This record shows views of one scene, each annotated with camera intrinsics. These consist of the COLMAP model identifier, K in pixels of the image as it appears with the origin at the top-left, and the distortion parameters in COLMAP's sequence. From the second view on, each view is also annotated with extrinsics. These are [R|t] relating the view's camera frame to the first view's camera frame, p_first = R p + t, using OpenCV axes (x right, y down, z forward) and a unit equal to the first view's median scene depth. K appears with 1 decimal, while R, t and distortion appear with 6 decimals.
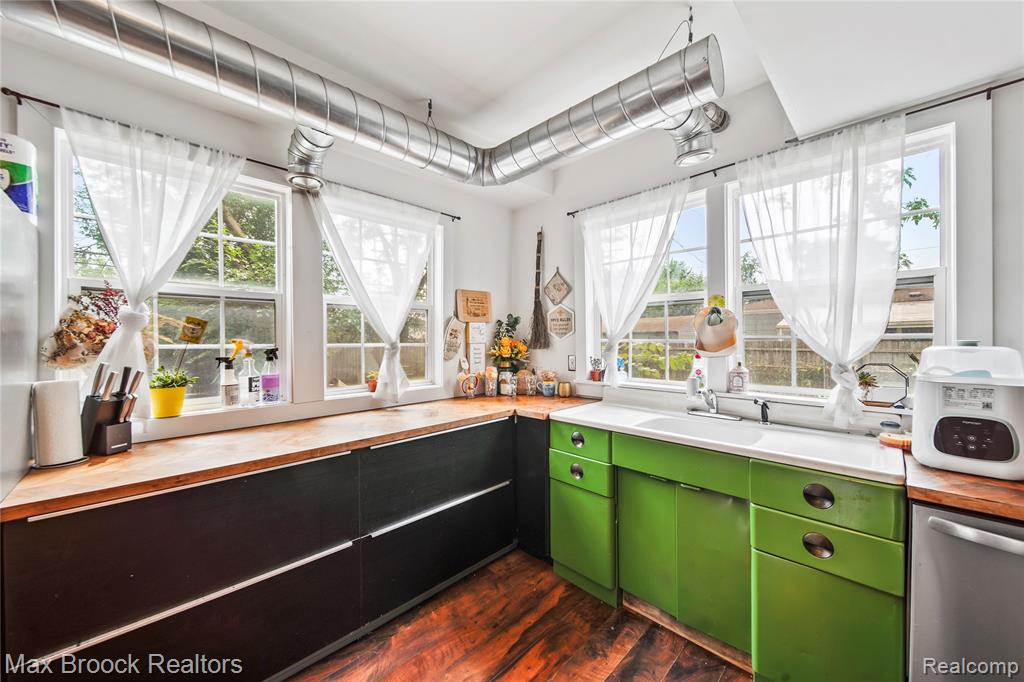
lens RADIAL K [[375.3, 0, 510.4], [0, 375.3, 339.6], [0, 0, 1]] dist [-0.000128, -0.000052]
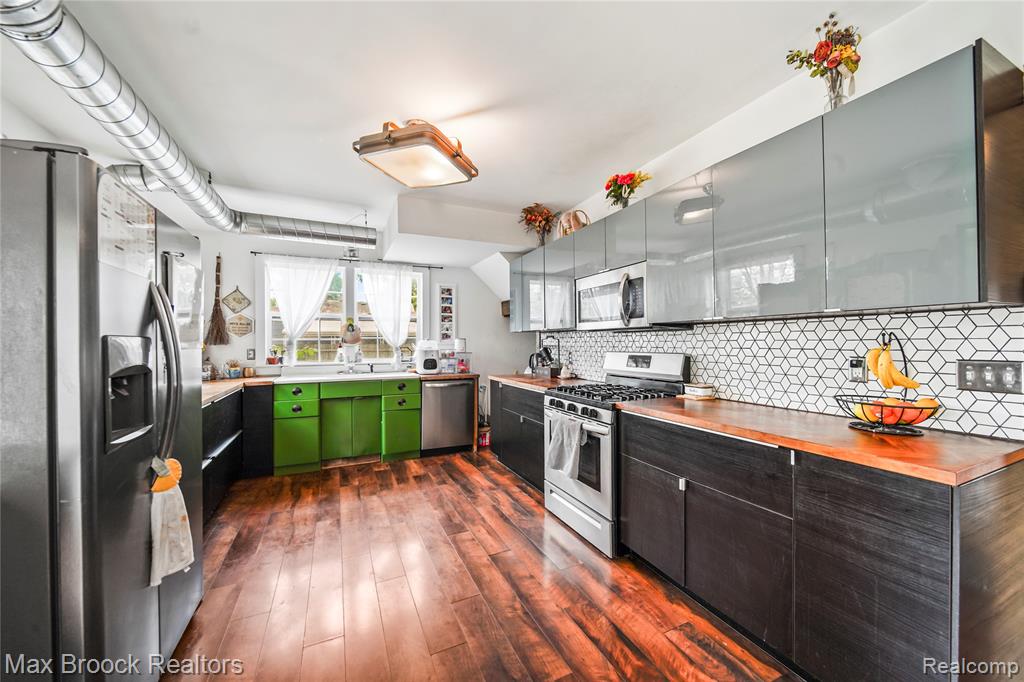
lens RADIAL K [[371.7, 0, 509.7], [0, 371.7, 340.8], [0, 0, 1]] dist [-0.001464, -0.000657]
pose [[0.337292, 0.010054, 0.941346, -1.133453], [0.002976, 0.999927, -0.011746, 0.040190], [-0.941395, 0.006763, 0.337237, -0.569727]]
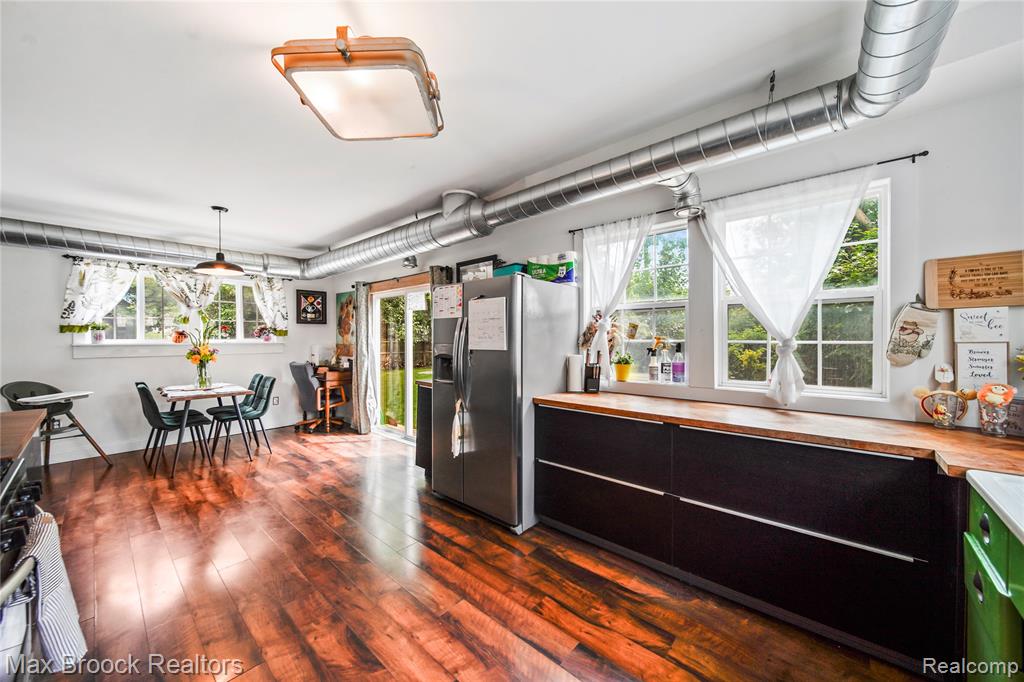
lens RADIAL K [[371.7, 0, 509.7], [0, 371.7, 340.8], [0, 0, 1]] dist [-0.001464, -0.000657]
pose [[0.061982, 0.012257, -0.998002, 0.619141], [0.000172, 0.999924, 0.012292, -0.001262], [0.998077, -0.000933, 0.061975, 0.296184]]
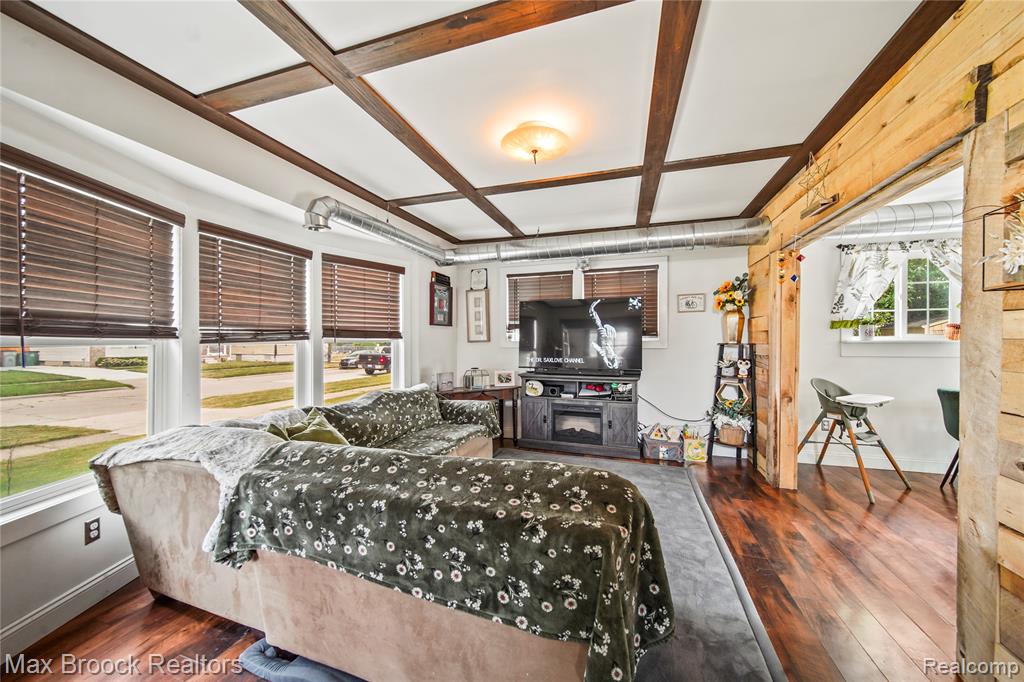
lens RADIAL K [[371.7, 0, 509.7], [0, 371.7, 340.8], [0, 0, 1]] dist [-0.001464, -0.000657]
pose [[-0.889092, 0.010401, -0.457610, 0.801392], [0.008147, 0.999943, 0.006899, 0.014464], [0.457656, 0.002406, -0.889126, -1.010314]]
